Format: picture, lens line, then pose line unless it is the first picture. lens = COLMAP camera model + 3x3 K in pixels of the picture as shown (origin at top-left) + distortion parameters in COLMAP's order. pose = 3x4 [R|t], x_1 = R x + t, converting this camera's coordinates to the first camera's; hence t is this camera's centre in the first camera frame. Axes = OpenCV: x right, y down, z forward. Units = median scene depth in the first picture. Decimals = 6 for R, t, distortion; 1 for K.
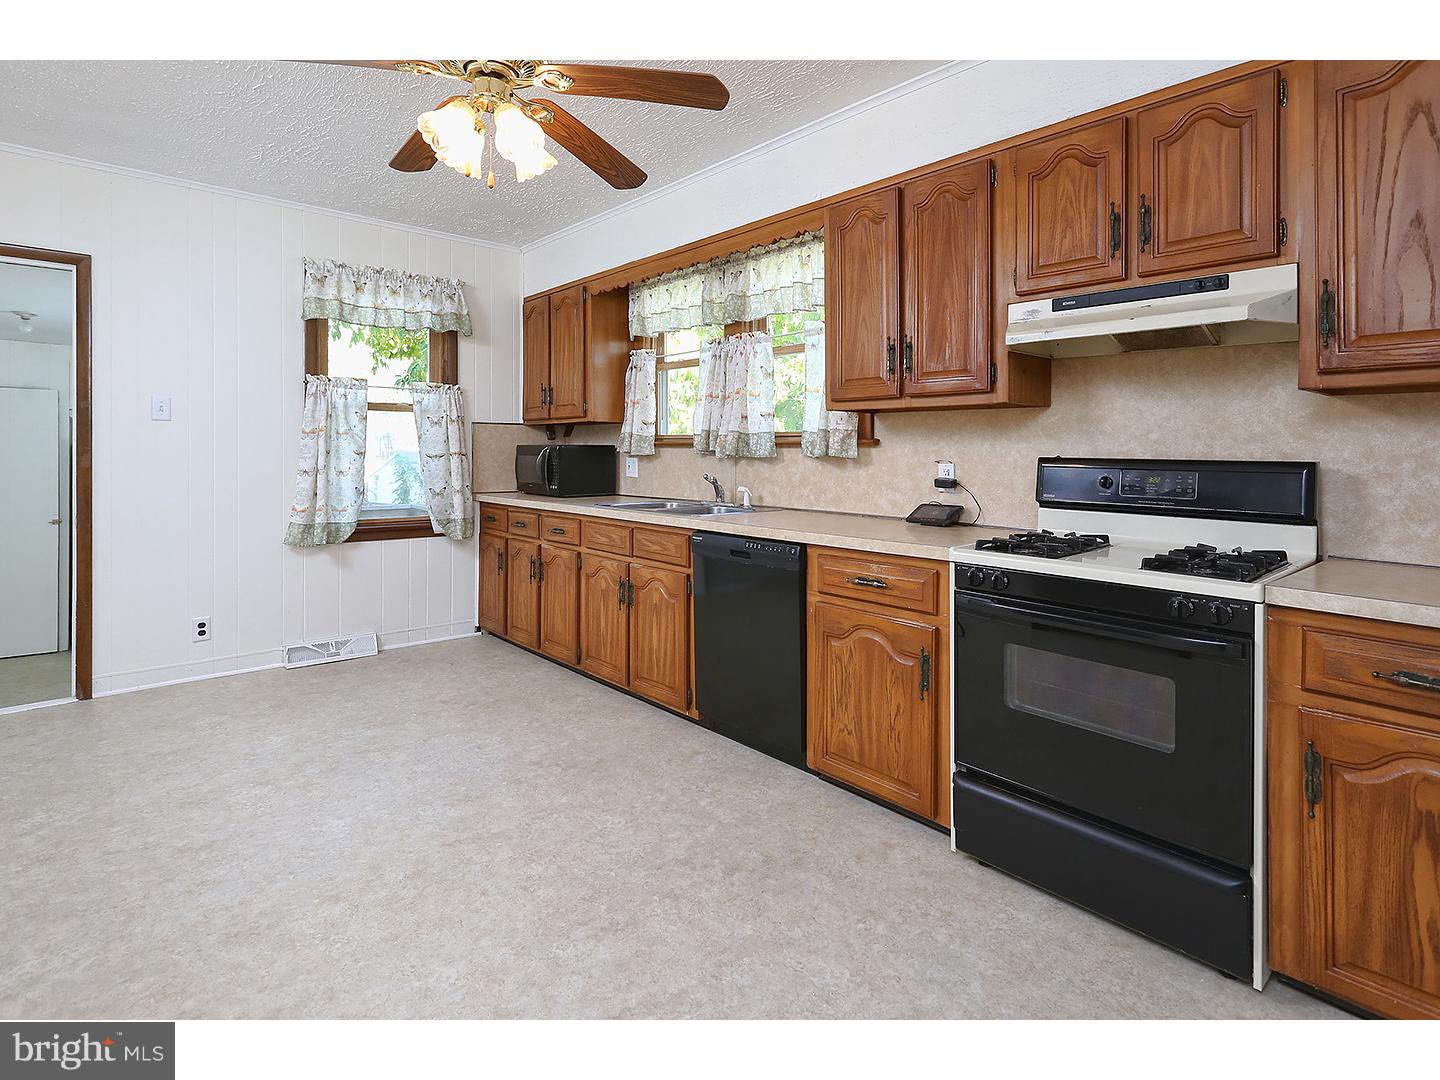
lens RADIAL K [[736.0, 0, 720.1], [0, 736.0, 454.3], [0, 0, 1]] dist [0.001390, 0.000205]
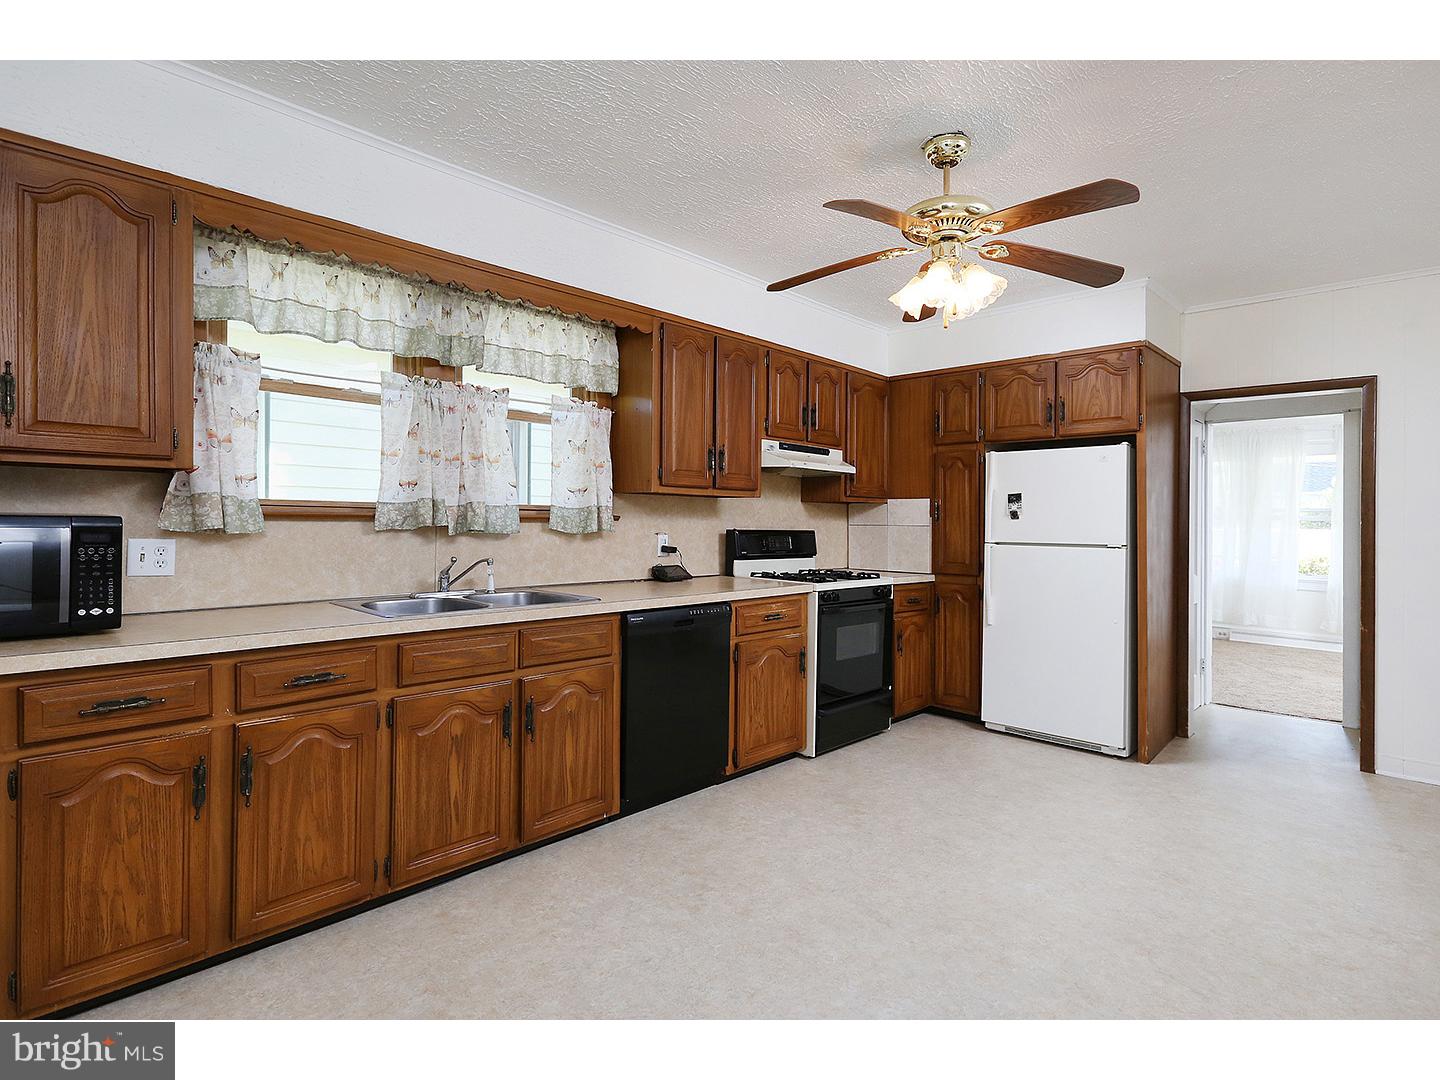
lens RADIAL K [[730.9, 0, 720.1], [0, 730.9, 513.8], [0, 0, 1]] dist [-0.000587, -0.000009]
pose [[-0.065999, 0.000619, 0.997819, -1.031573], [-0.009318, 0.999956, -0.001236, -0.025322], [-0.997776, -0.009379, -0.065991, 0.987946]]
